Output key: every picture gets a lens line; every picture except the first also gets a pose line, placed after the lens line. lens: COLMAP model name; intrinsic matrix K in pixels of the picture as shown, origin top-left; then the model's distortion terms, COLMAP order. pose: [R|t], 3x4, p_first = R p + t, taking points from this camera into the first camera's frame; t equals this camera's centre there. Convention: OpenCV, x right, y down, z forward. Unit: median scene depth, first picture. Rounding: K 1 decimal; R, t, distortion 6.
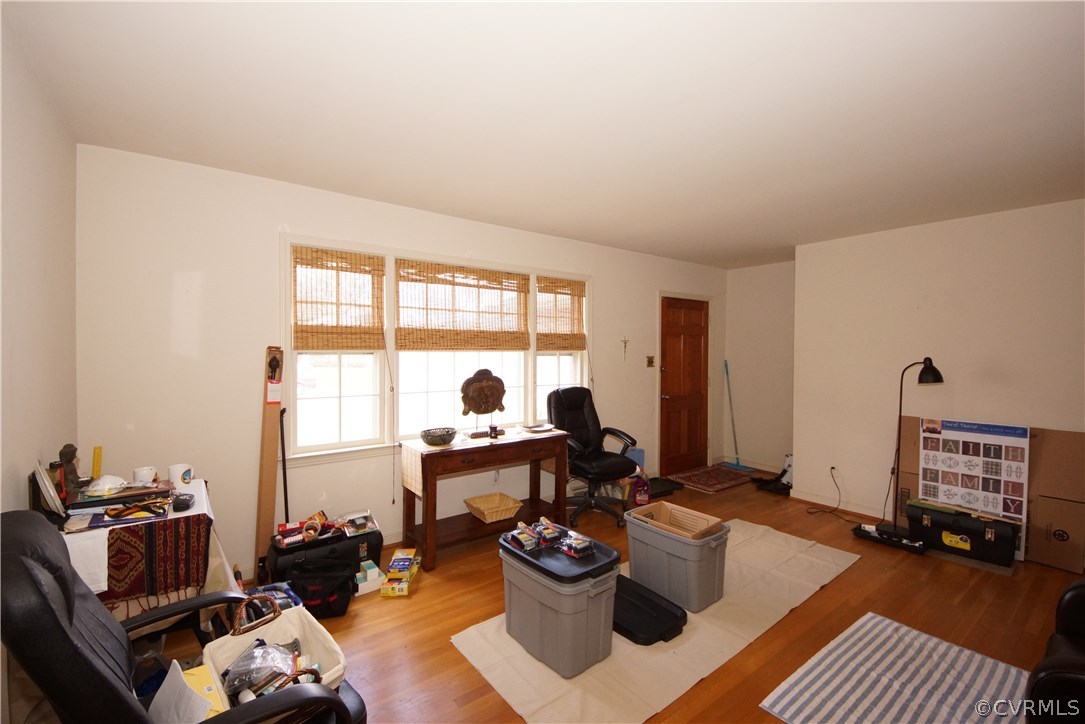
lens RADIAL K [[456.3, 0, 545.3], [0, 456.3, 355.8], [0, 0, 1]] dist [0.002868, -0.000076]
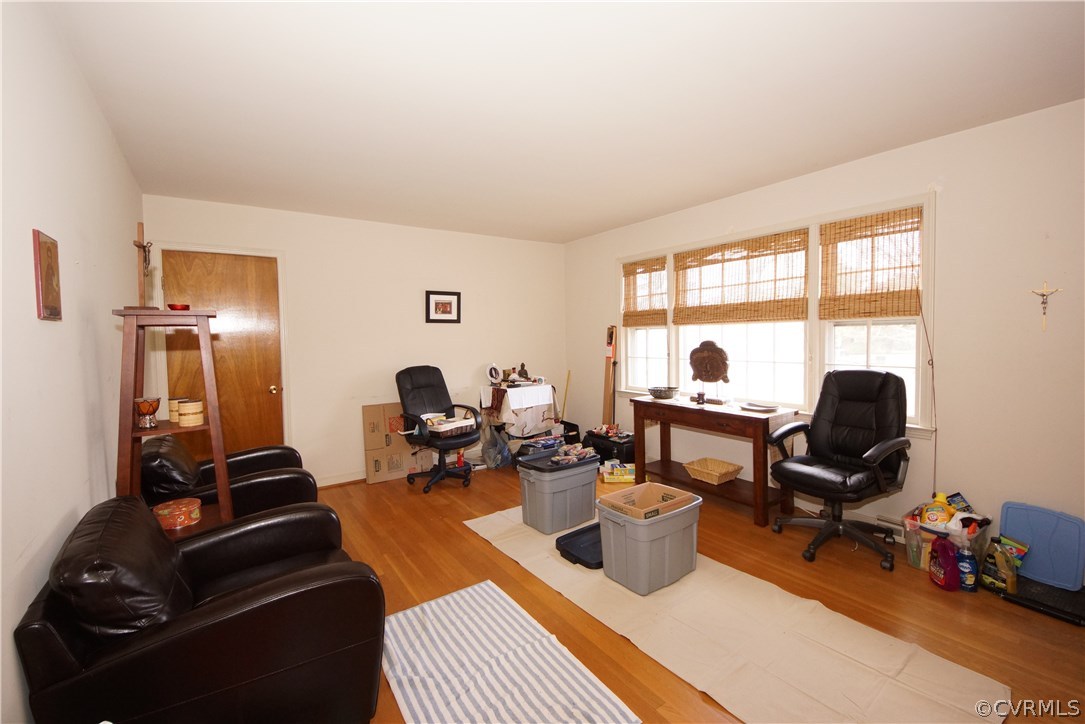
lens RADIAL K [[456.3, 0, 546.6], [0, 456.3, 361.9], [0, 0, 1]] dist [0.002868, -0.000076]
pose [[-0.023140, 0.065954, -0.997554, 0.947391], [0.022376, 0.997606, 0.065438, -0.000559], [0.999482, -0.020807, -0.024560, 0.632525]]
